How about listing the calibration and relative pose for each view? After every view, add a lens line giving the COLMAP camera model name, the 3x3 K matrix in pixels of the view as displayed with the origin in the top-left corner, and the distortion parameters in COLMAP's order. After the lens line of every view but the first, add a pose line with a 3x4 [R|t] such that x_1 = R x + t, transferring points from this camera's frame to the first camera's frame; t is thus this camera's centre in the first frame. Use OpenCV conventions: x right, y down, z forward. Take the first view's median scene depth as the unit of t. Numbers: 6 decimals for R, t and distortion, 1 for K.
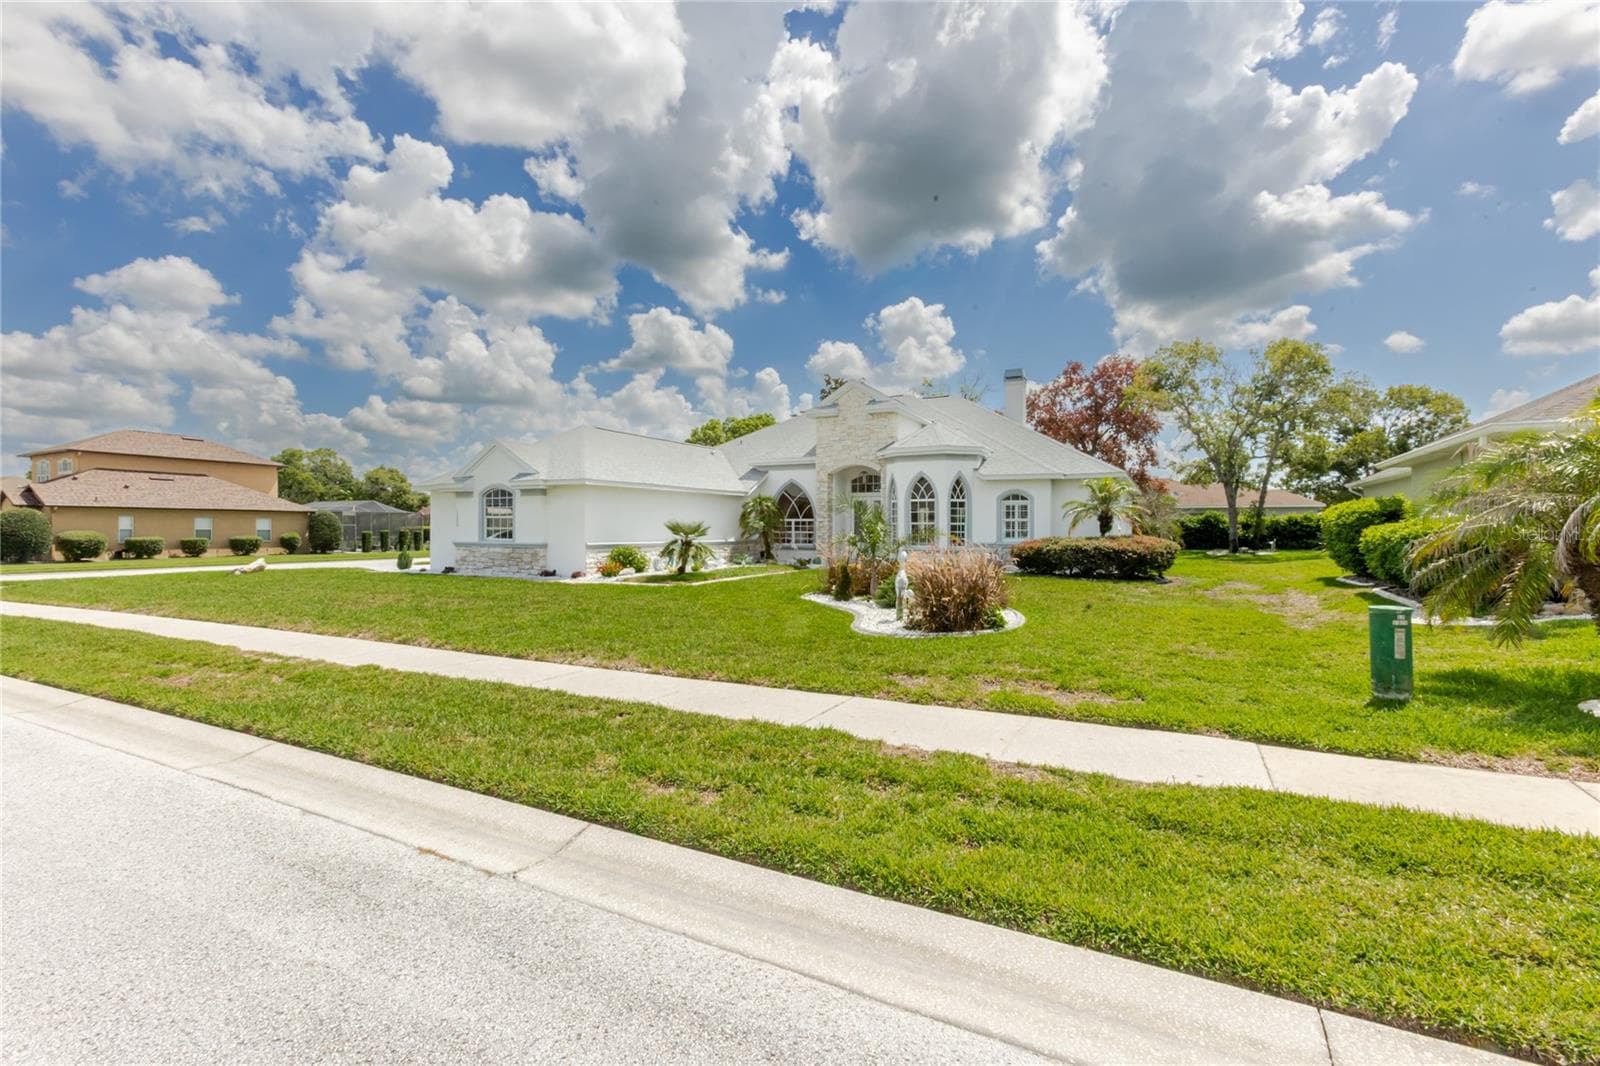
lens RADIAL K [[728.5, 0, 788.2], [0, 728.5, 514.6], [0, 0, 1]] dist [-0.018718, 0.015499]
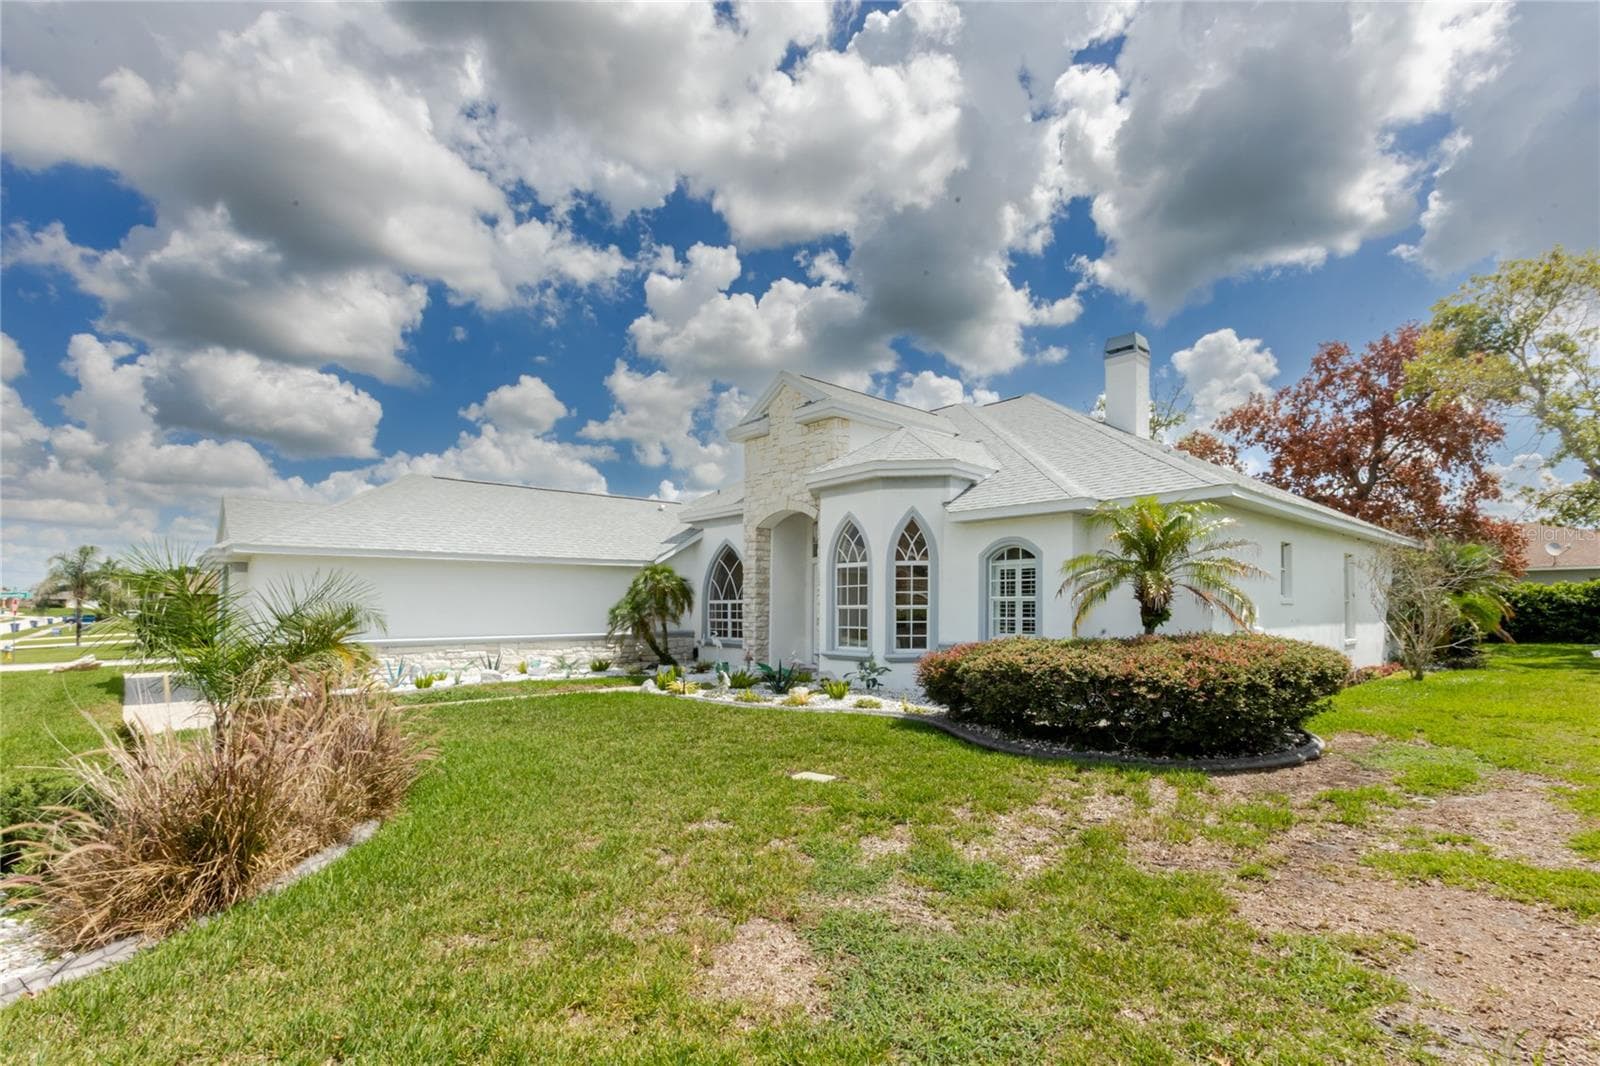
lens RADIAL K [[752.3, 0, 806.8], [0, 752.3, 583.8], [0, 0, 1]] dist [-0.001151, 0.005902]
pose [[0.943282, -0.020513, -0.331359, 0.322536], [0.016817, 0.999760, -0.014019, 0.002009], [0.331567, 0.007652, 0.943401, 0.425232]]
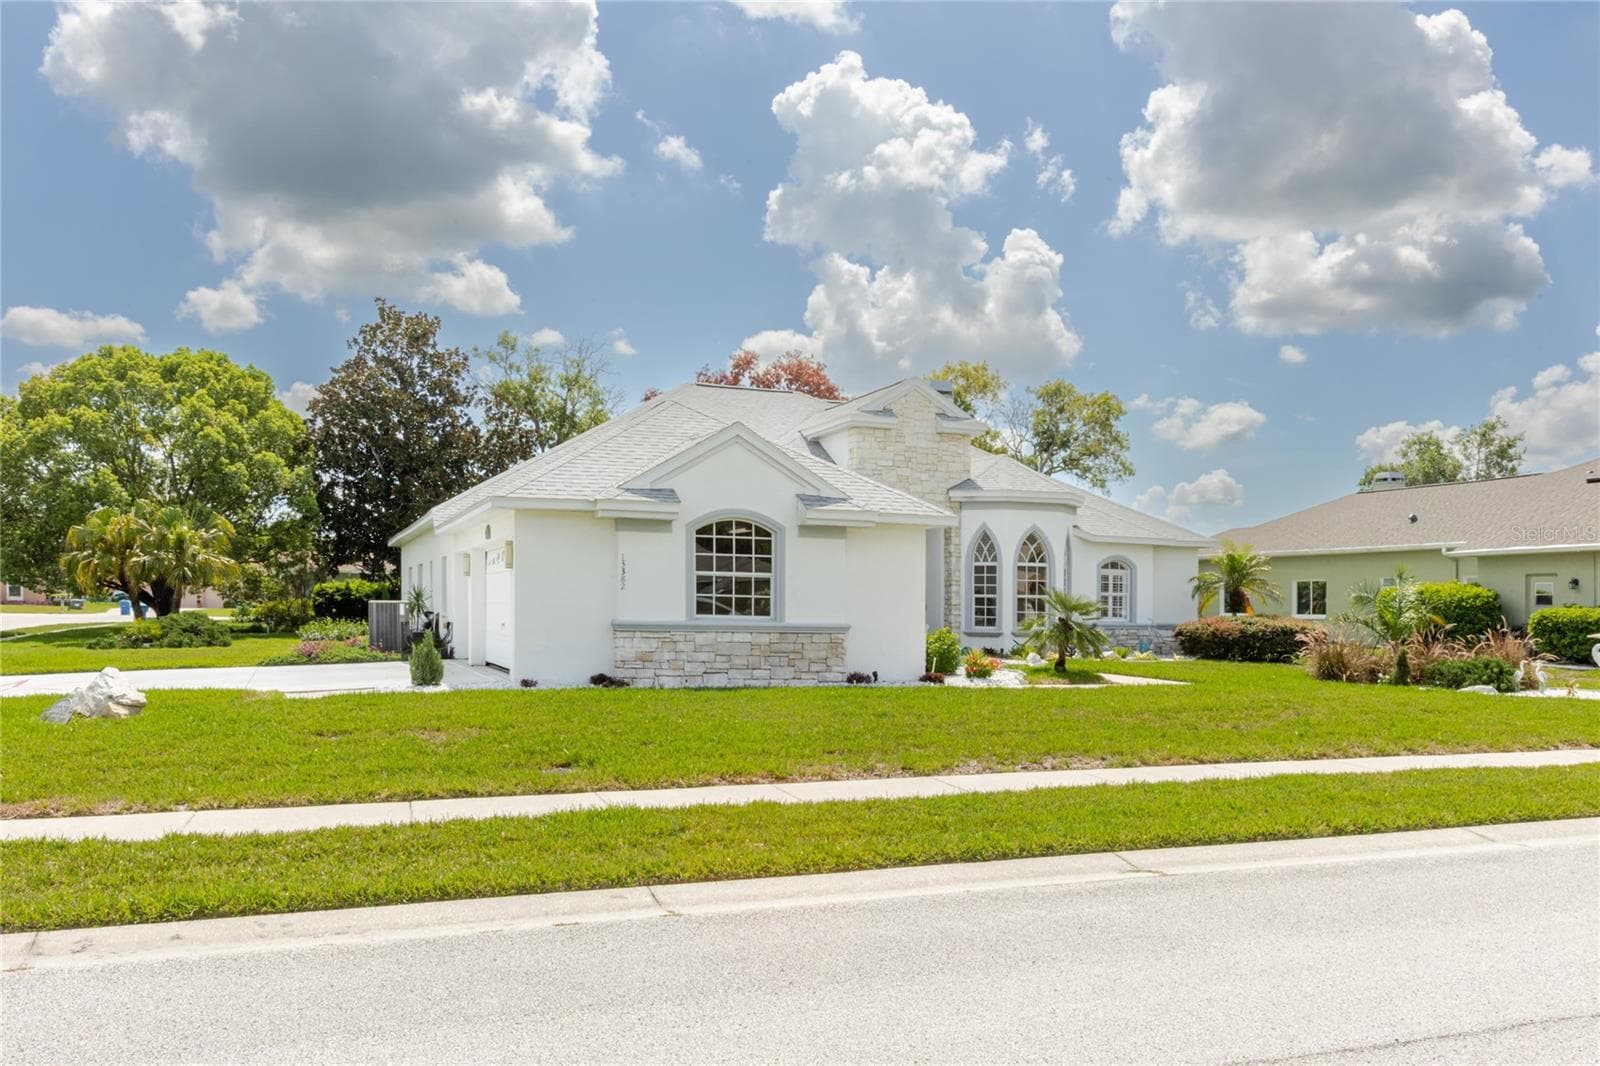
lens RADIAL K [[1287.6, 0, 790.6], [0, 1287.6, 678.4], [0, 0, 1]] dist [-0.014927, 0.000670]
pose [[0.660862, -0.033706, 0.749750, -0.902351], [-0.030625, 0.996948, 0.071813, 0.008561], [-0.749882, -0.070420, 0.657813, 0.305052]]
